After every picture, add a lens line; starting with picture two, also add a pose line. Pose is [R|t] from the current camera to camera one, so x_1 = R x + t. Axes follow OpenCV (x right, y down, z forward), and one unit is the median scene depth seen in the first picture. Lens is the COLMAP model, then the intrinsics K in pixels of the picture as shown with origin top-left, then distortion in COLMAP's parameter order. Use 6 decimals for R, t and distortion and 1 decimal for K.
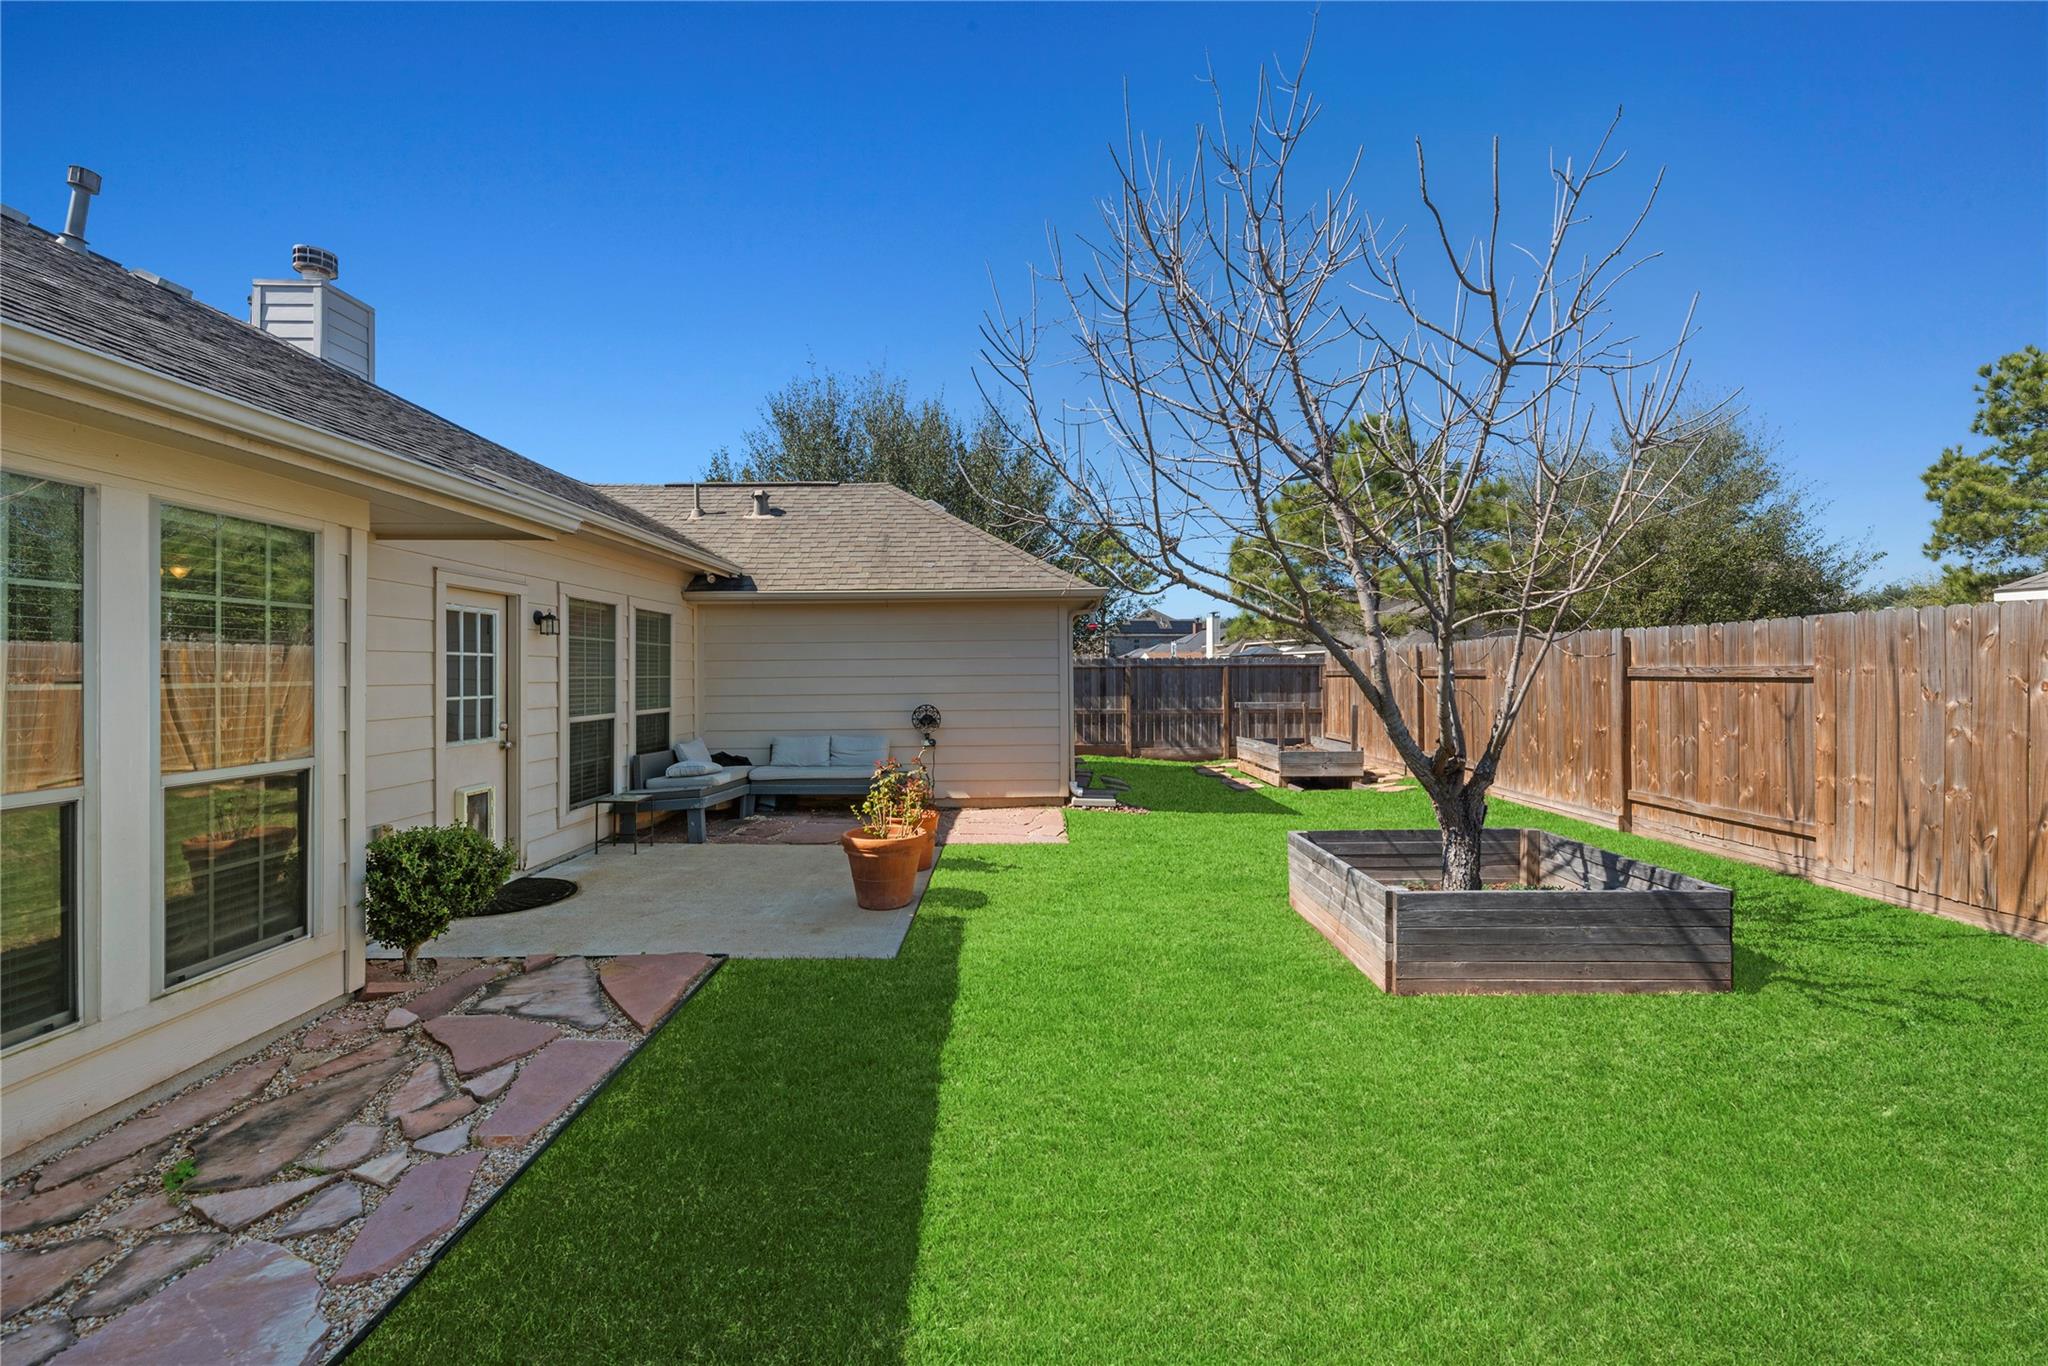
lens RADIAL K [[838.5, 0, 1020.1], [0, 838.5, 678.4], [0, 0, 1]] dist [0.000105, 0.000295]
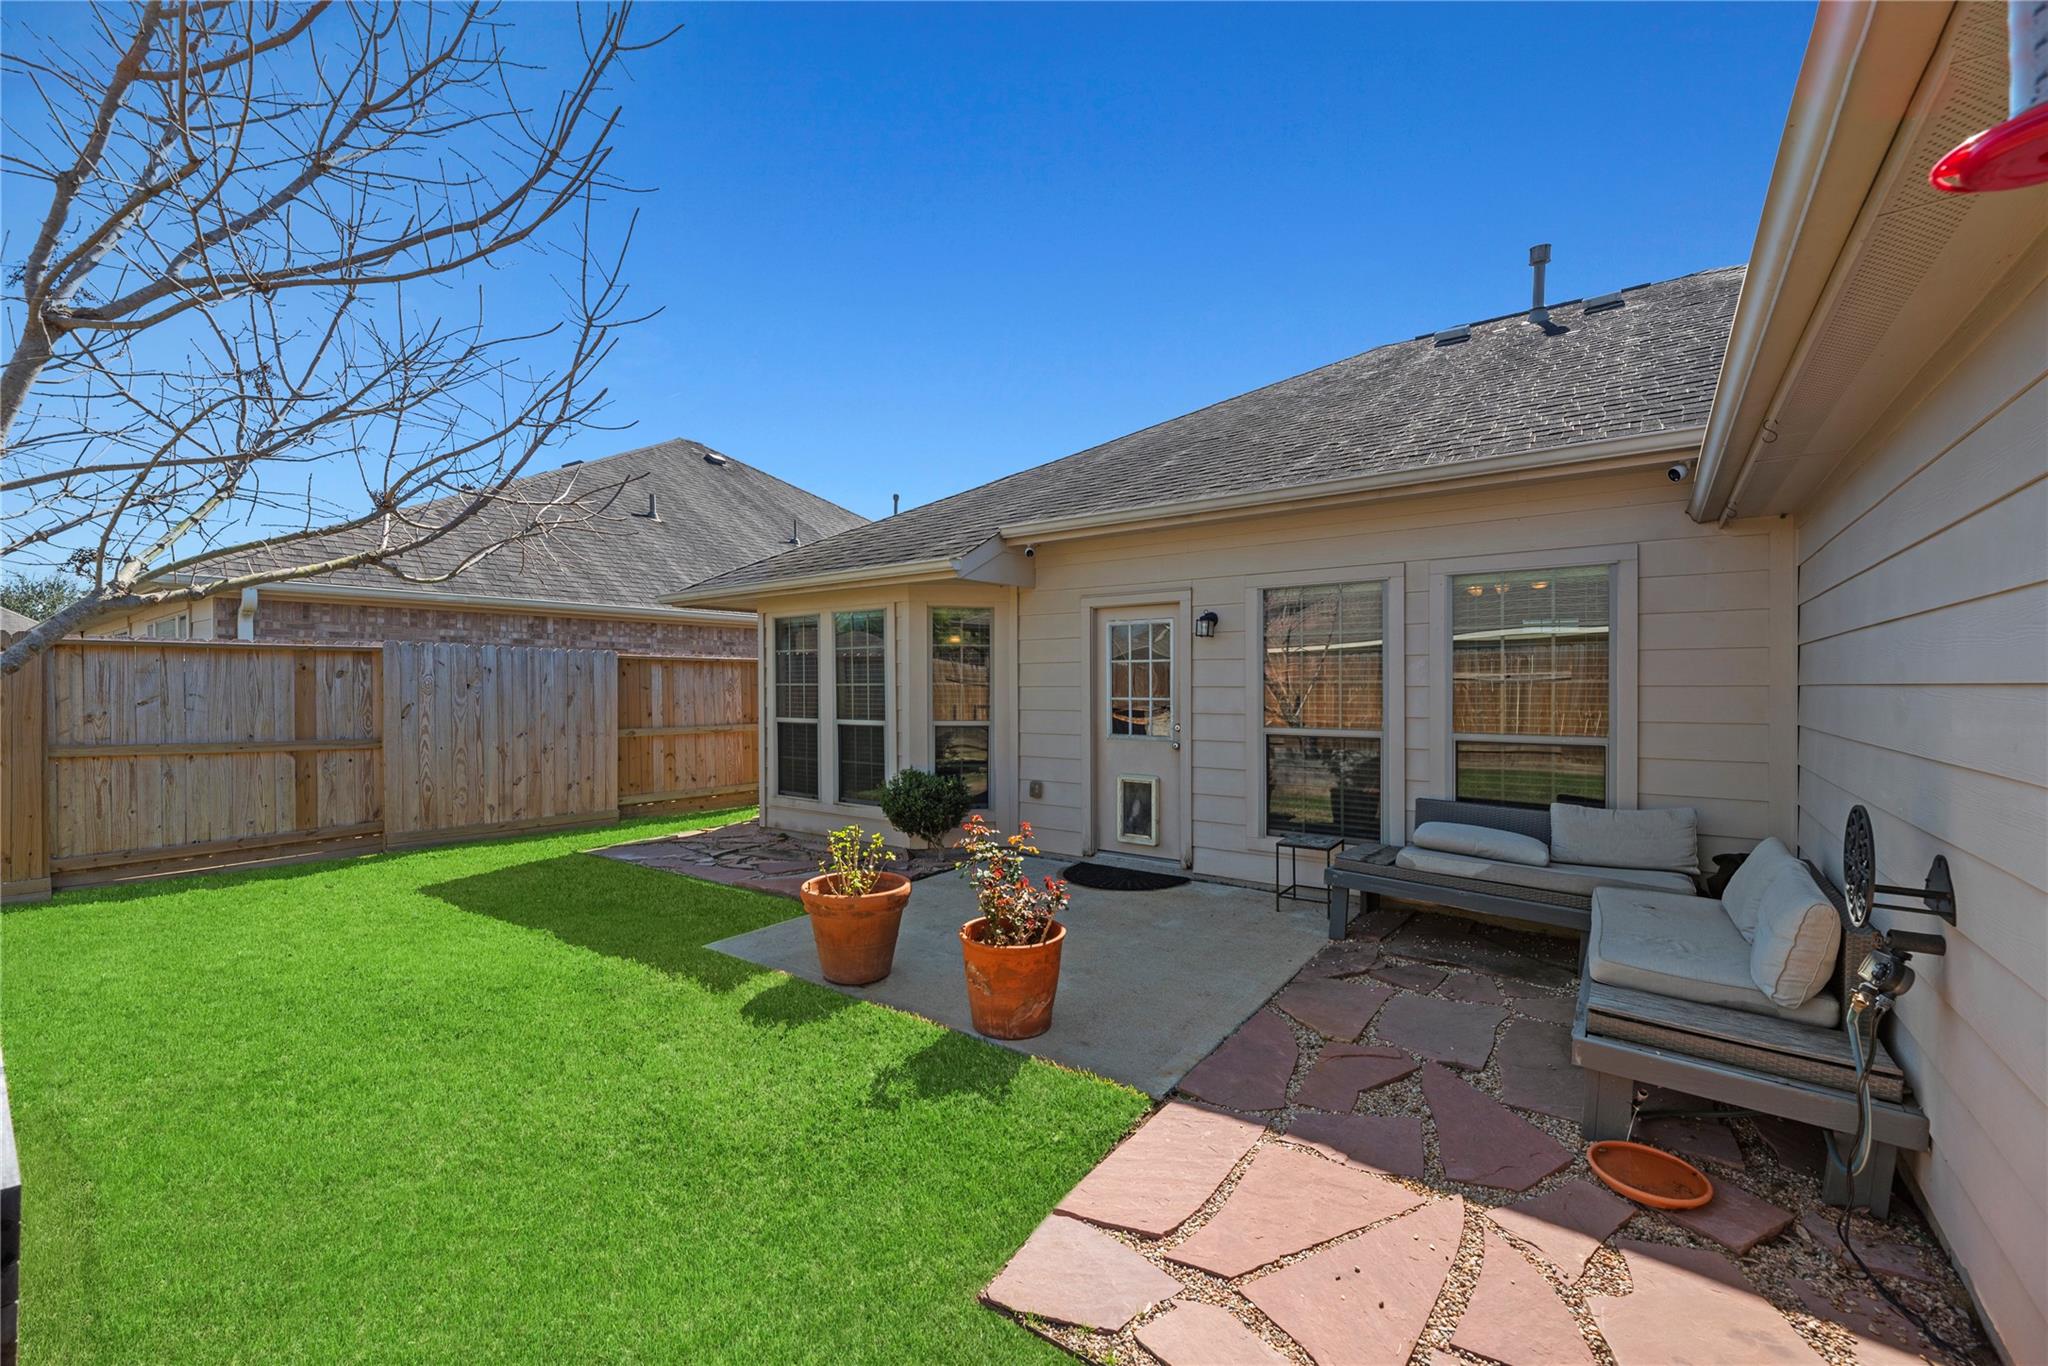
lens RADIAL K [[827.4, 0, 1028.7], [0, 827.4, 687.7], [0, 0, 1]] dist [0.000602, 0.000021]
pose [[-0.595784, 0.015088, -0.803003, 0.359113], [0.003607, 0.999864, 0.016111, -0.012102], [0.803136, 0.006702, -0.595758, 1.571992]]
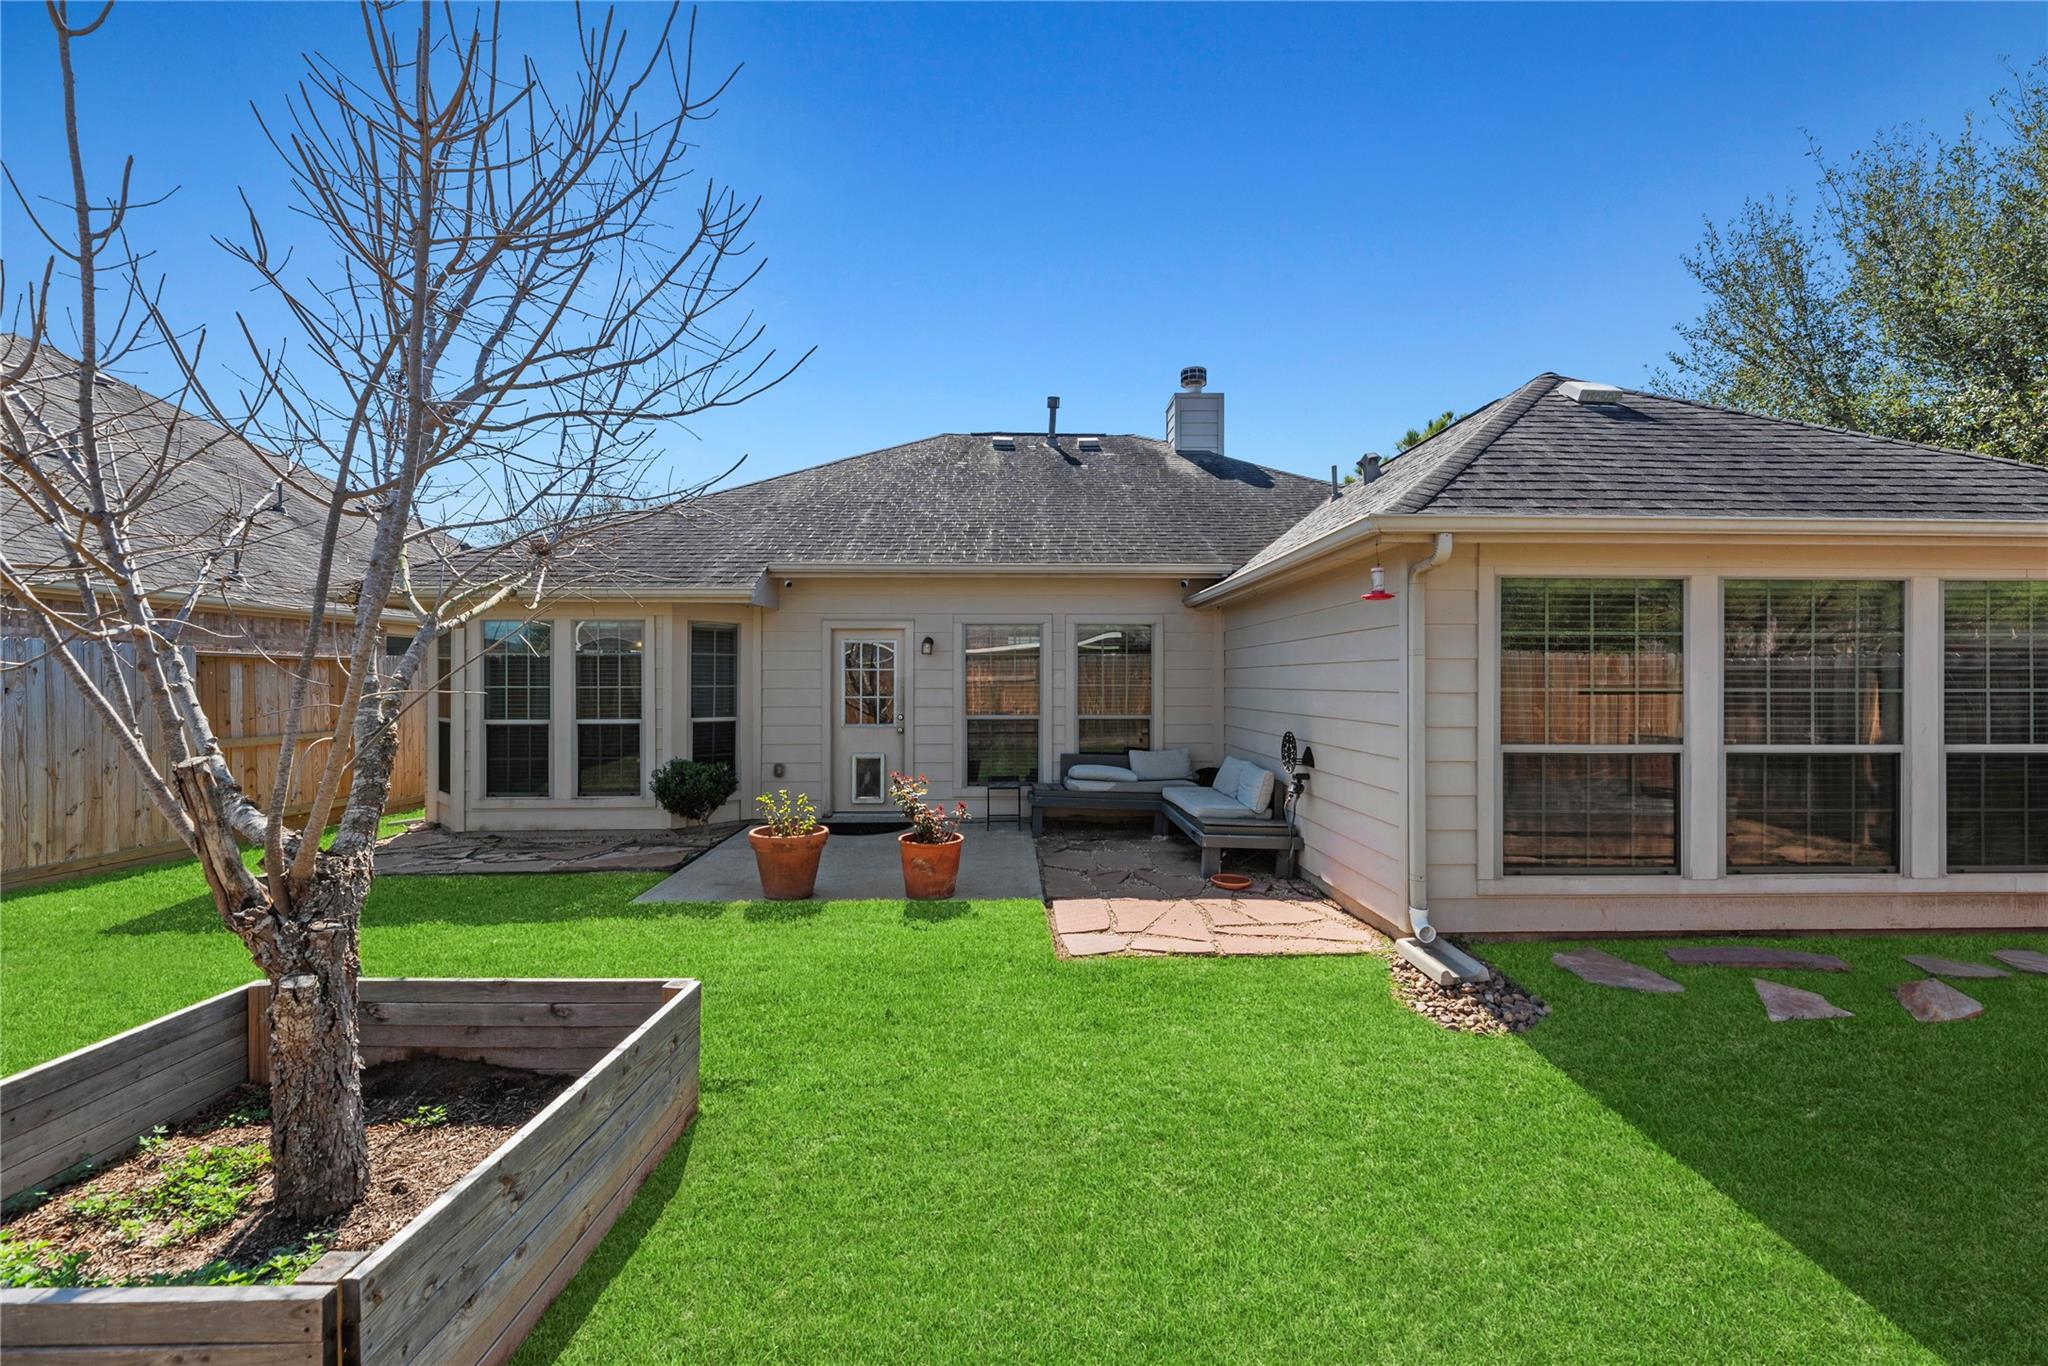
lens RADIAL K [[825.9, 0, 1024.0], [0, 825.9, 683.0], [0, 0, 1]] dist [0.008949, 0.000028]
pose [[0.016957, 0.012797, -0.999774, 0.921968], [-0.005165, 0.999906, 0.012711, -0.026210], [0.999843, 0.004948, 0.017022, 1.277303]]
